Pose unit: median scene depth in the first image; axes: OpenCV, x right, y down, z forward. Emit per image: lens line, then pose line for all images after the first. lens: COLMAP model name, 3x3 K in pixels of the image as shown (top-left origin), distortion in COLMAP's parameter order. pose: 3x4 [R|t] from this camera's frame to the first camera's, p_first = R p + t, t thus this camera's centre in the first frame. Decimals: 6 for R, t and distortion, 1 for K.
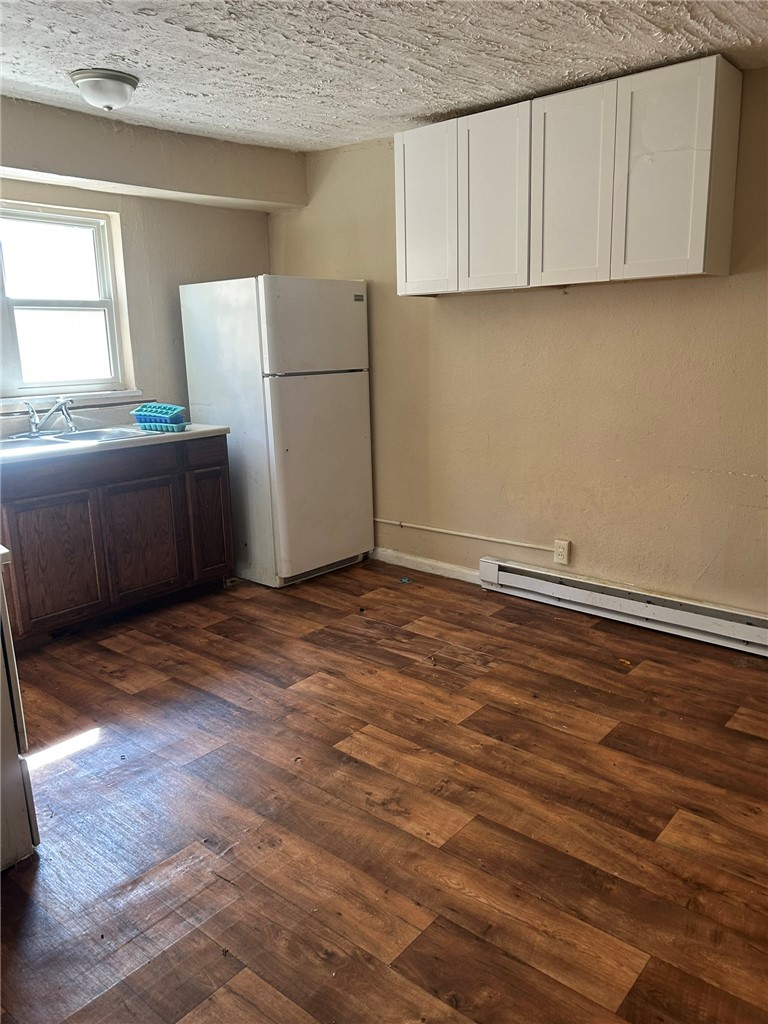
lens RADIAL K [[754.2, 0, 386.1], [0, 754.2, 512.1], [0, 0, 1]] dist [0.050837, -0.021044]
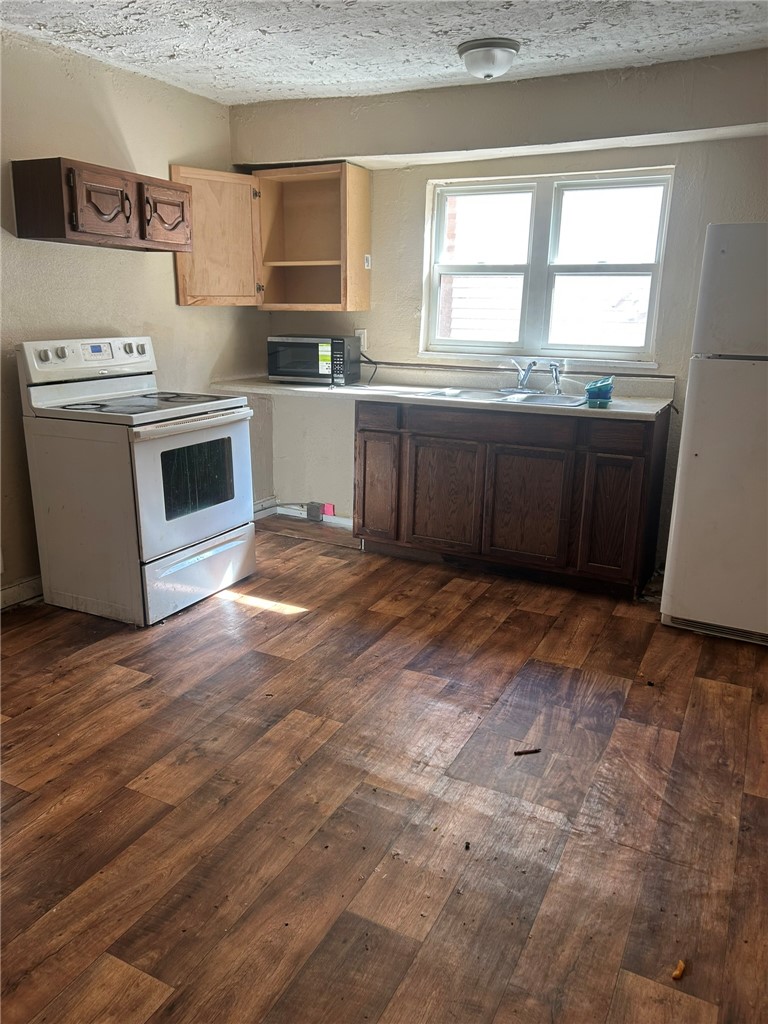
lens RADIAL K [[754.2, 0, 377.1], [0, 754.2, 505.8], [0, 0, 1]] dist [0.050837, -0.021044]
pose [[0.224079, 0.272975, -0.935560, 0.614254], [-0.240875, 0.945701, 0.218242, -0.145354], [0.944335, 0.176449, 0.277664, 0.574554]]
